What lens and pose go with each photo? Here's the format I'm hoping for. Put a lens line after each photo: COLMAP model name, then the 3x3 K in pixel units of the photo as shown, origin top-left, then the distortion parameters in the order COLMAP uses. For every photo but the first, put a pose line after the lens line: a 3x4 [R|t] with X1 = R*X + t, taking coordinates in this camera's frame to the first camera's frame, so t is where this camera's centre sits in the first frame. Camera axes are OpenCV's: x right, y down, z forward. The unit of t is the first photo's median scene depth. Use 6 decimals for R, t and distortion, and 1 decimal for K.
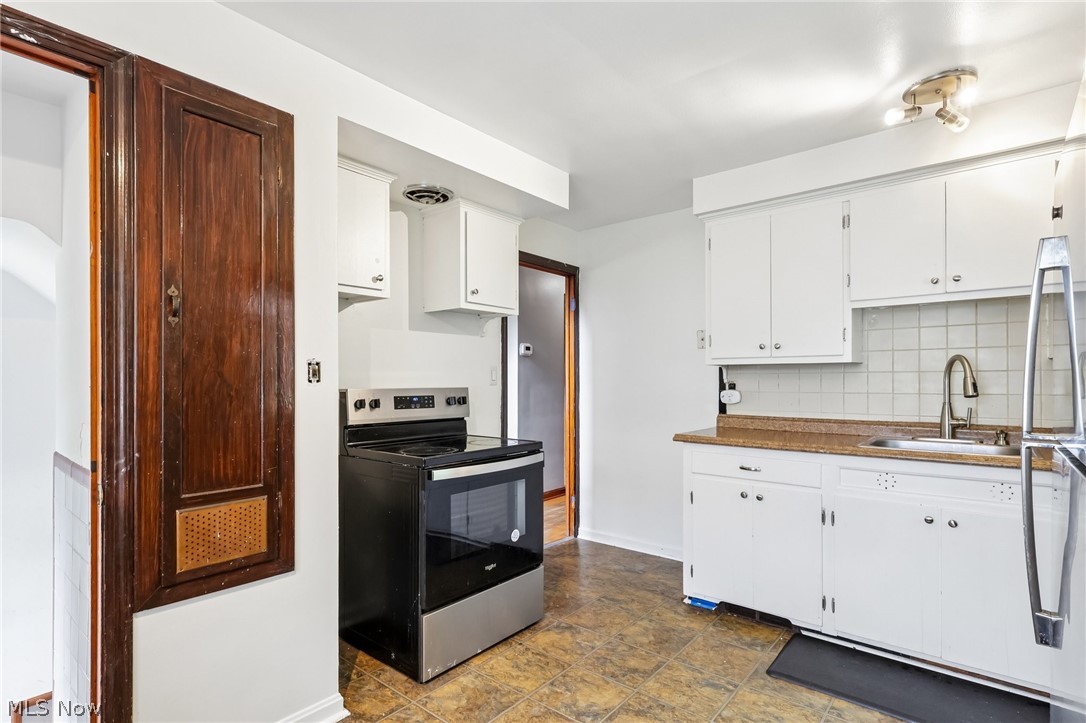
lens RADIAL K [[541.8, 0, 544.2], [0, 541.8, 378.1], [0, 0, 1]] dist [-0.000229, -0.000314]
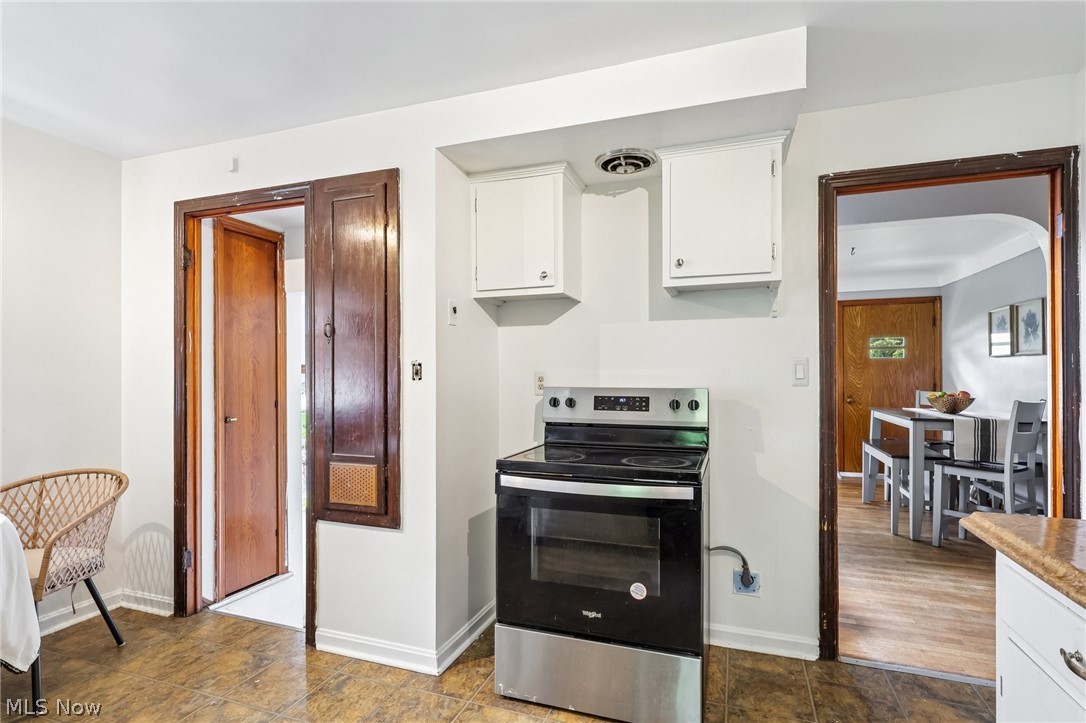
lens RADIAL K [[541.8, 0, 544.2], [0, 541.8, 378.1], [0, 0, 1]] dist [-0.000229, -0.000314]
pose [[0.331916, 0.000755, -0.943309, 0.586239], [0.002627, 0.999995, 0.001725, 0.001494], [0.943305, -0.003051, 0.331912, 0.631139]]
